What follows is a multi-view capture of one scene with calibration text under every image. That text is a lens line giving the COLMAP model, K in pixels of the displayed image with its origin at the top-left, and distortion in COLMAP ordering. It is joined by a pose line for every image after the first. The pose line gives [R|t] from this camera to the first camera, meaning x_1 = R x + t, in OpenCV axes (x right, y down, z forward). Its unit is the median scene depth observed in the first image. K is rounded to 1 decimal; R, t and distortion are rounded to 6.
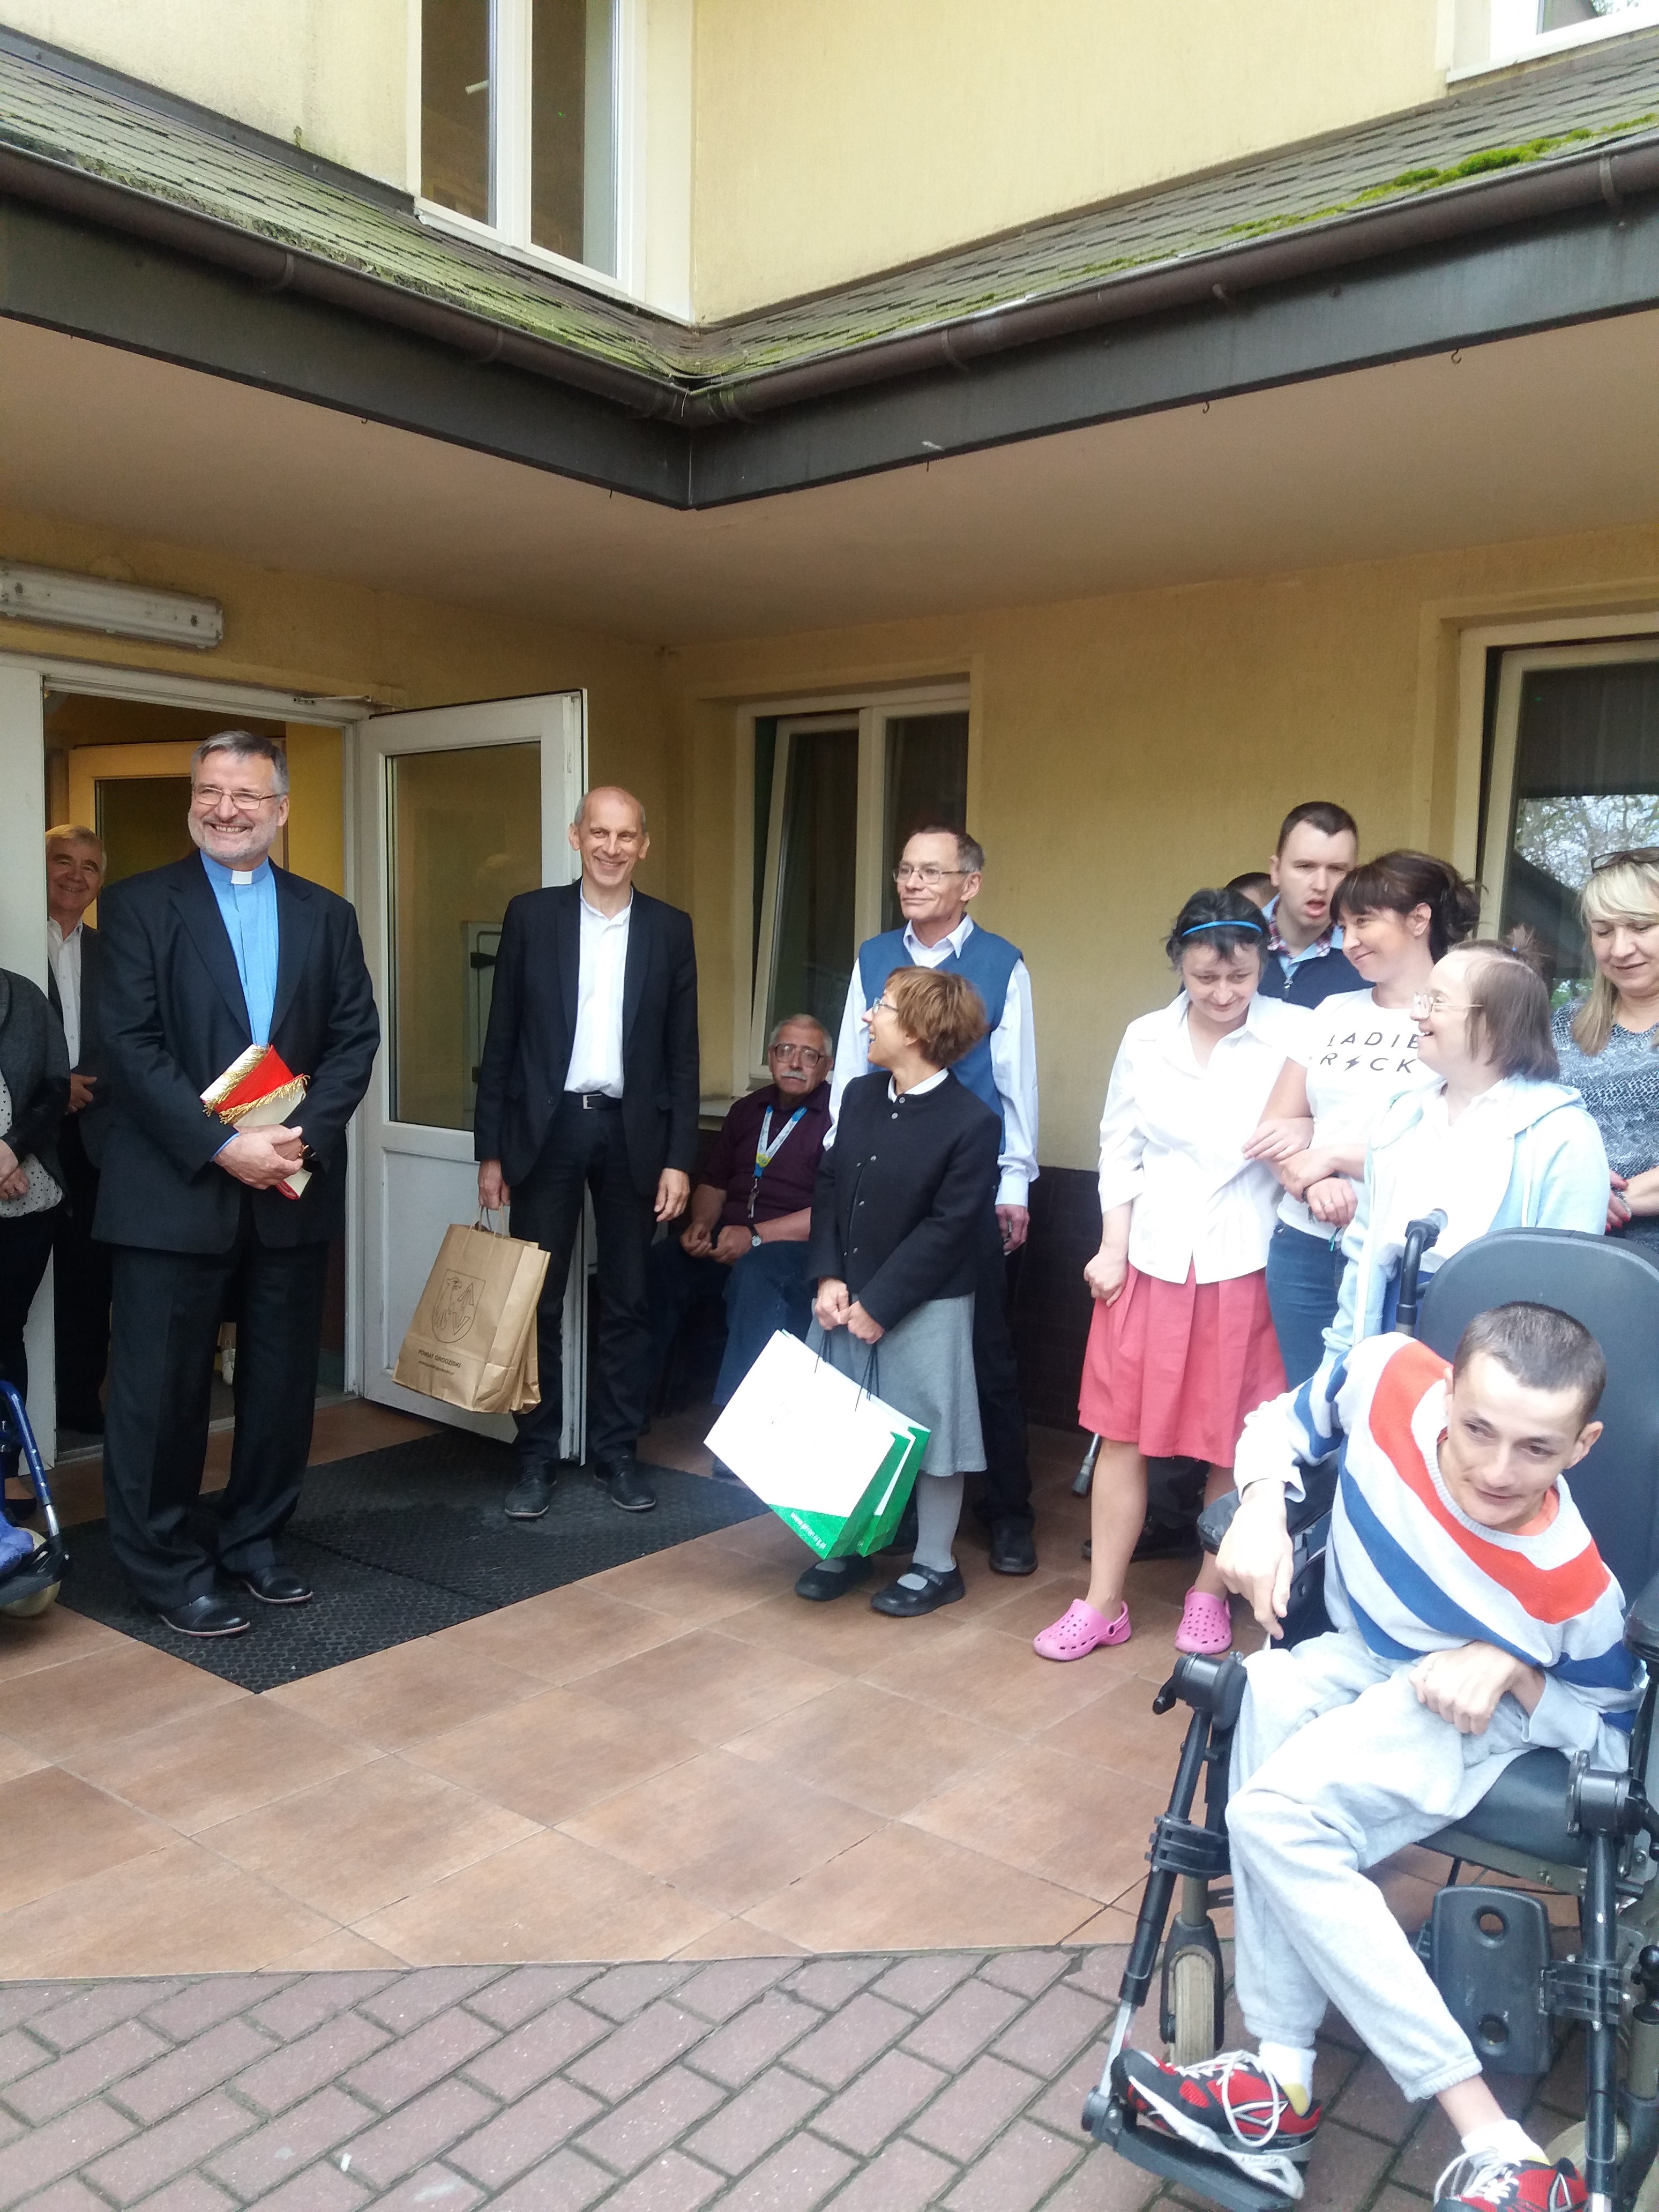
lens RADIAL K [[1816.5, 0, 829.5], [0, 1816.5, 1106.0], [0, 0, 1]] dist [0.091181, -0.151832]
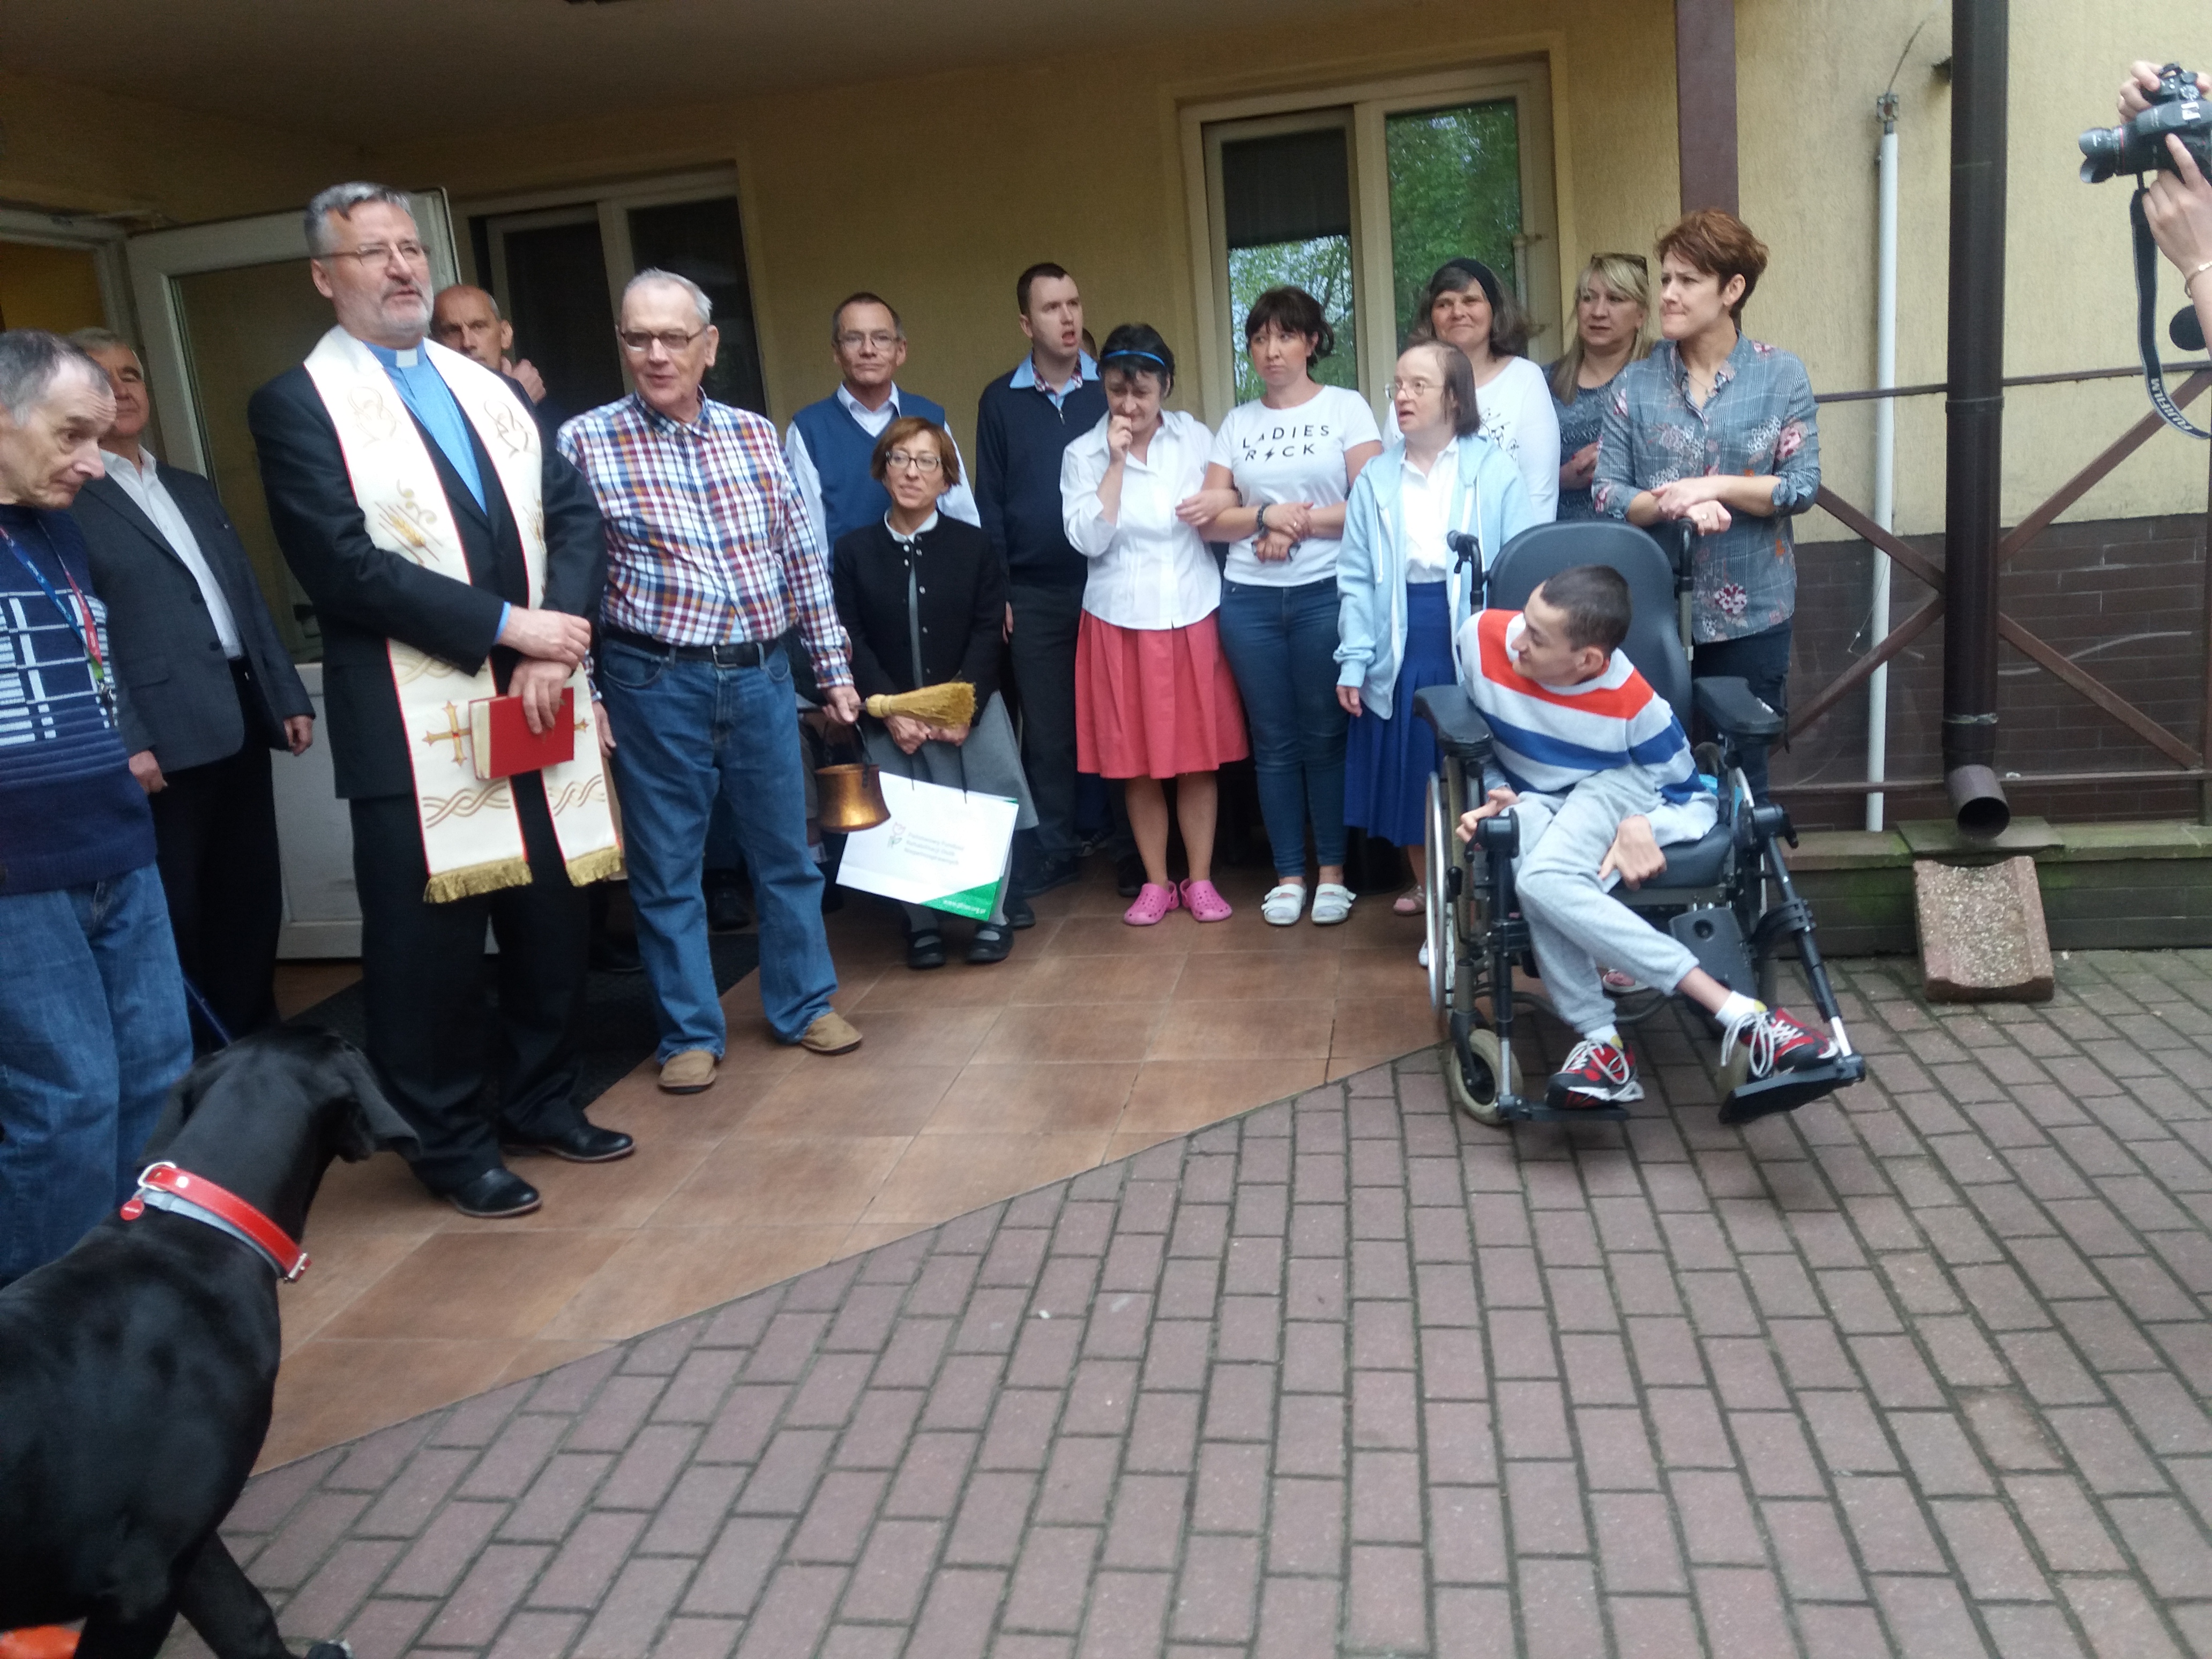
lens RADIAL K [[1819.3, 0, 1106.0], [0, 1819.3, 829.5], [0, 0, 1]] dist [-0.005339, 0.080666]
pose [[0.872737, -0.209348, 0.441027, -0.444243], [0.153648, 0.975267, 0.158892, 0.012959], [-0.463382, -0.070908, 0.883317, -0.106384]]
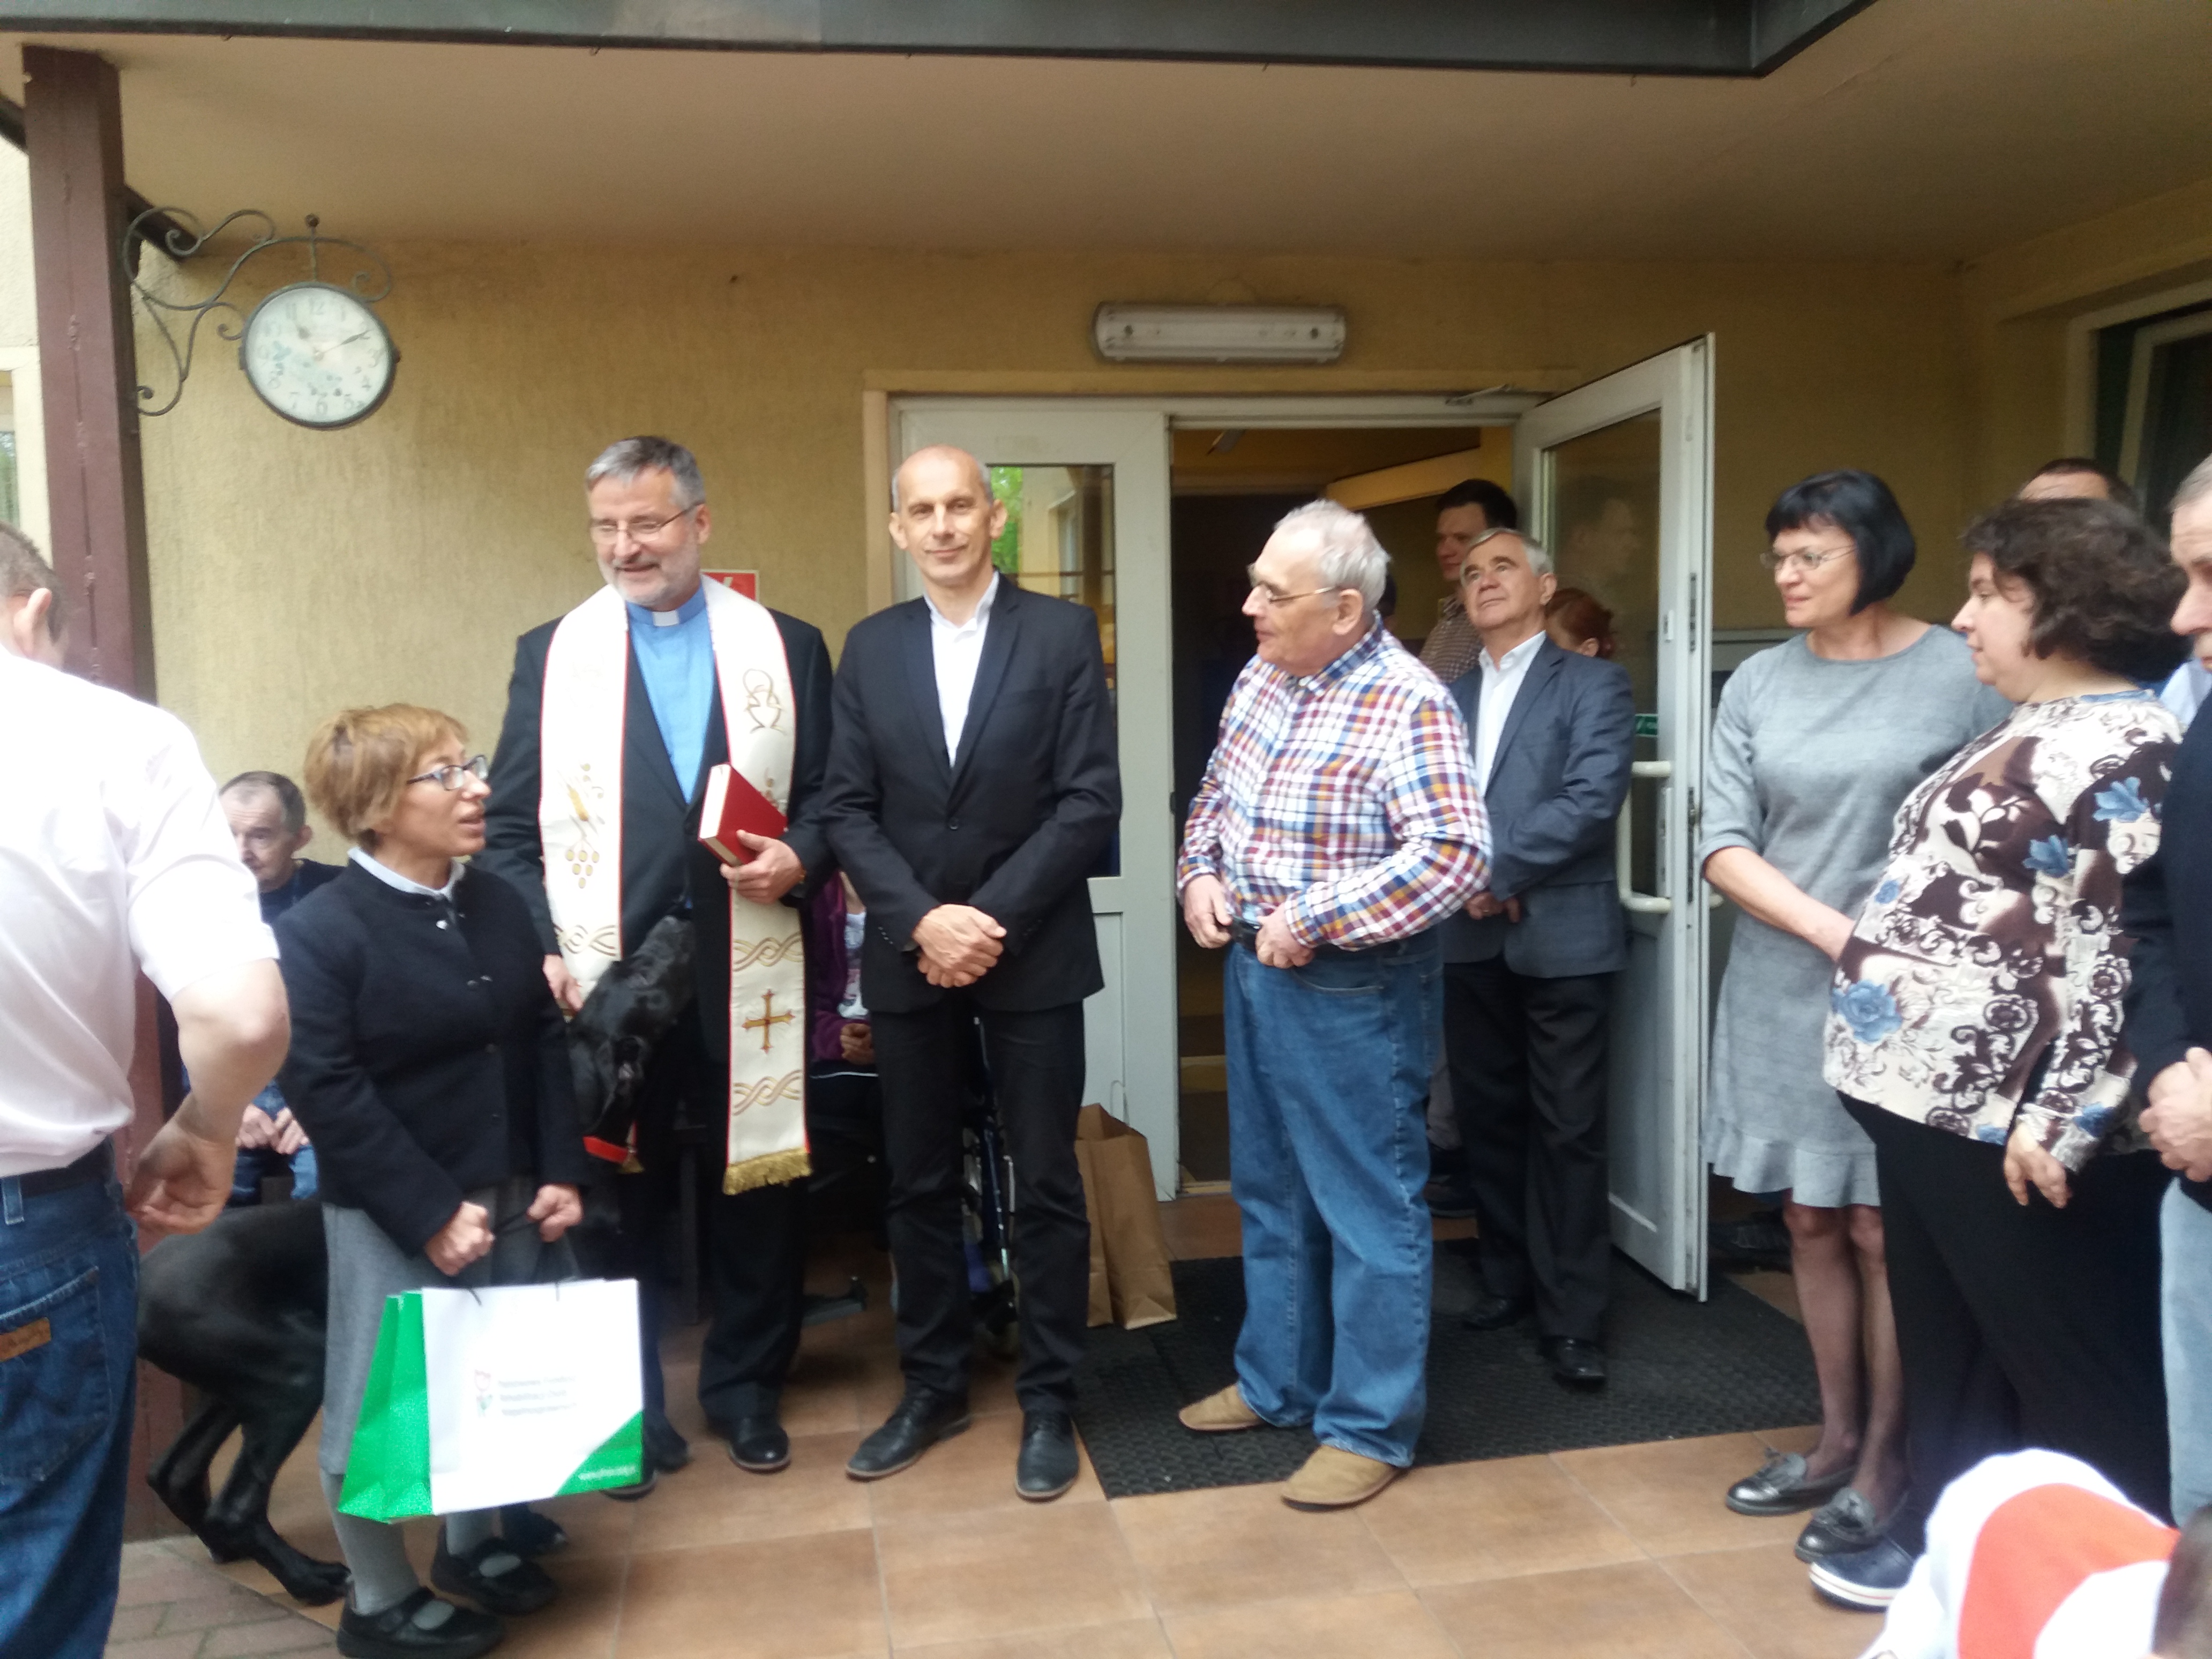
lens RADIAL K [[1819.3, 0, 1106.0], [0, 1819.3, 829.5], [0, 0, 1]] dist [-0.005339, 0.080666]
pose [[0.755447, 0.011096, -0.655116, 0.261780], [-0.011776, 0.999925, 0.003356, -0.013996], [0.655104, 0.005179, 0.755521, 0.304317]]
